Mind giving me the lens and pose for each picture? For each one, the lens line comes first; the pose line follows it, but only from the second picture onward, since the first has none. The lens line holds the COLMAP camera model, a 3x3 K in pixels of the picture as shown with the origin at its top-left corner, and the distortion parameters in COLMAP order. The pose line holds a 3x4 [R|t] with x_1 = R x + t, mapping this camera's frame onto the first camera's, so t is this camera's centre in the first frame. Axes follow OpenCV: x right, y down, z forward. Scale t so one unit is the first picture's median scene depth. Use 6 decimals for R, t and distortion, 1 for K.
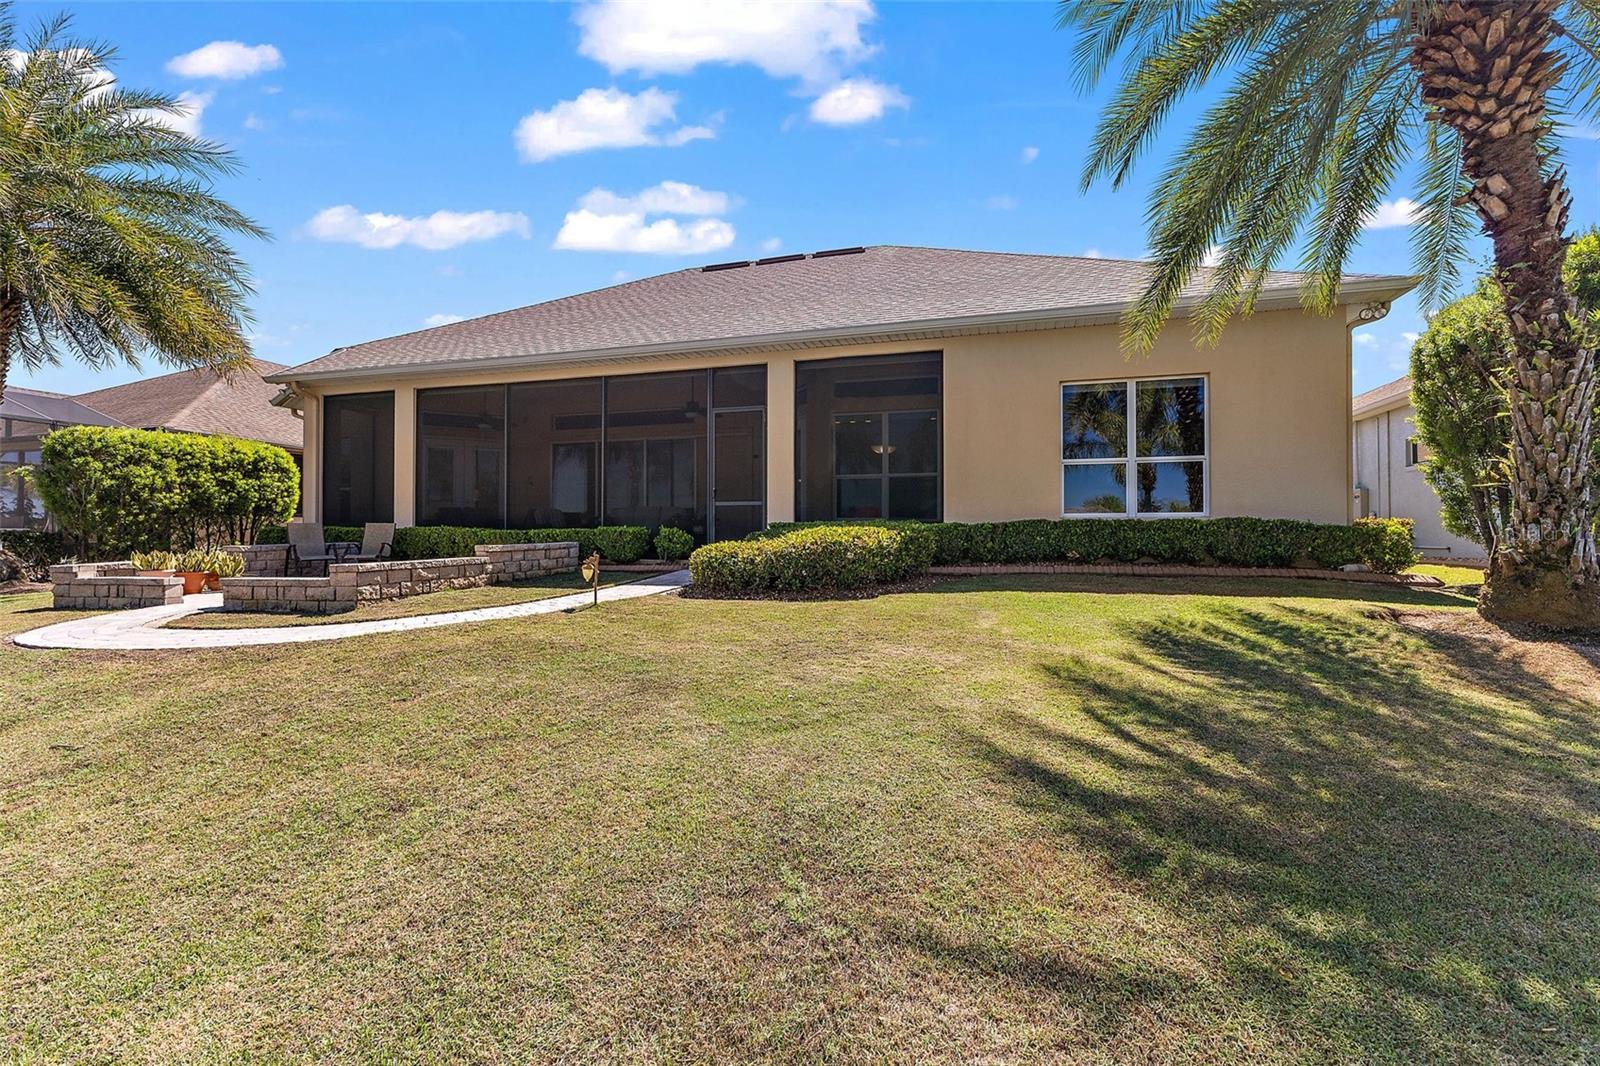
lens RADIAL K [[700.6, 0, 801.1], [0, 700.6, 530.8], [0, 0, 1]] dist [0.005501, 0.000419]
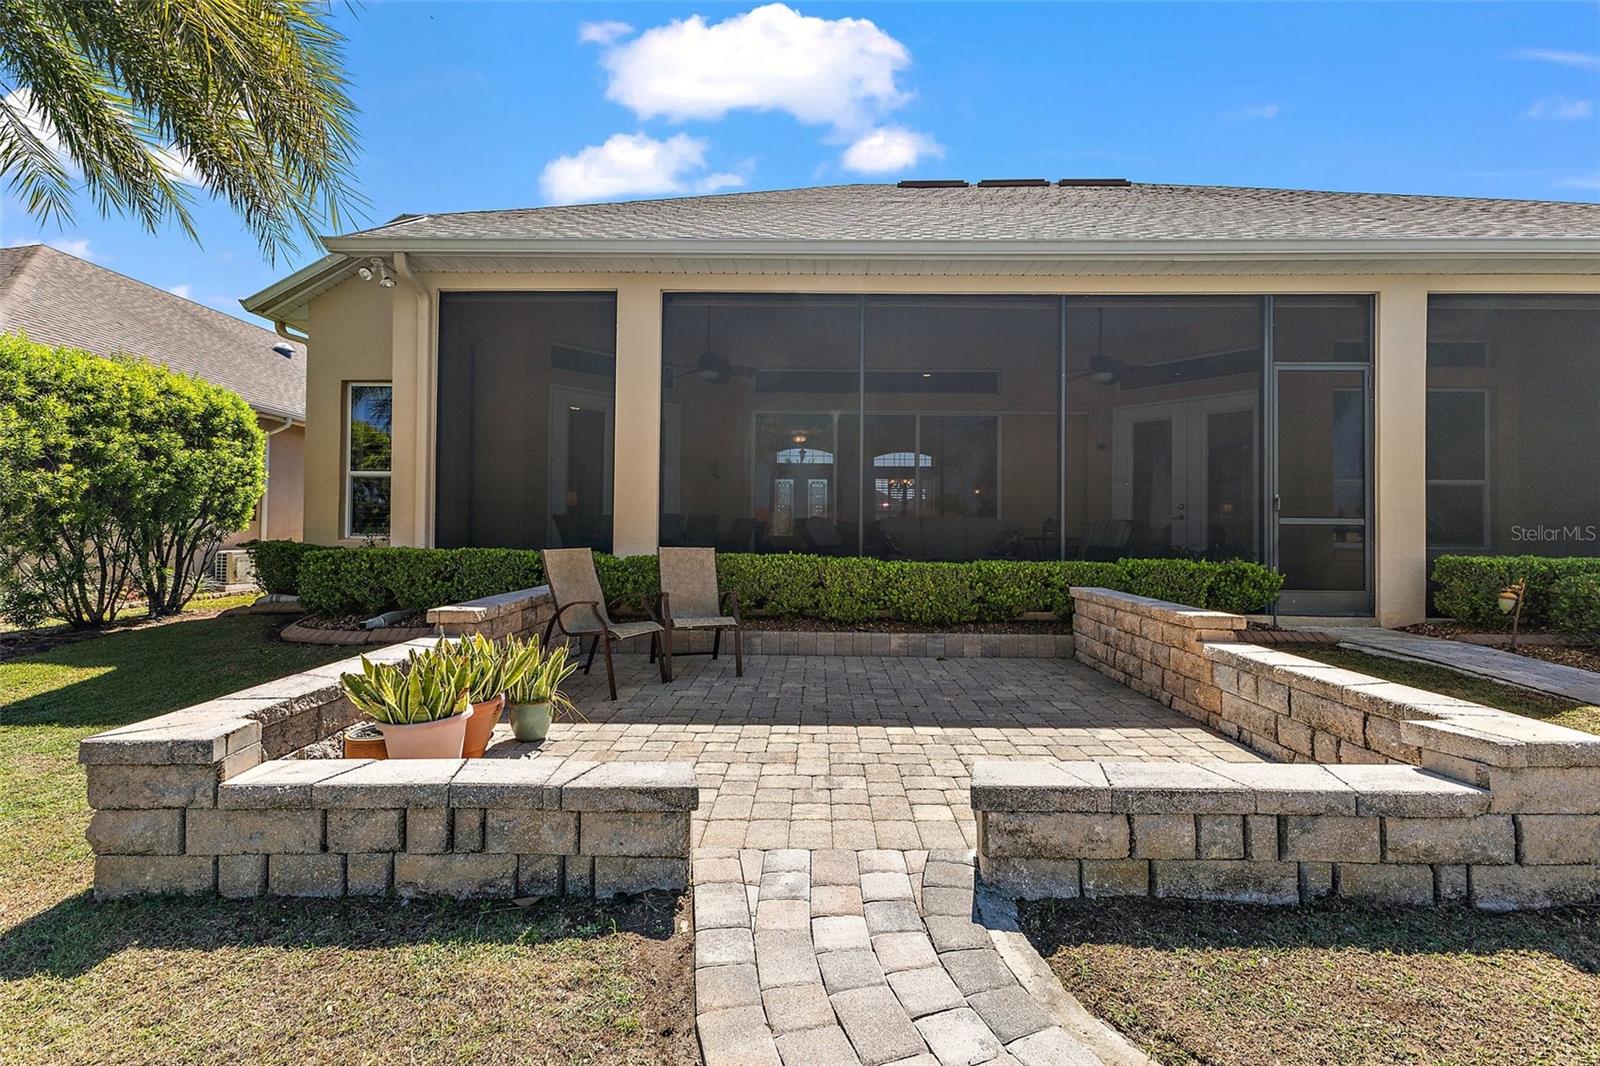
lens RADIAL K [[709.2, 0, 800.0], [0, 709.2, 533.0], [0, 0, 1]] dist [0.002390, 0.000214]
pose [[0.963891, 0.011445, 0.266052, -0.537138], [-0.011817, 0.999930, -0.000201, -0.018334], [-0.266035, -0.002950, 0.963959, 0.411749]]
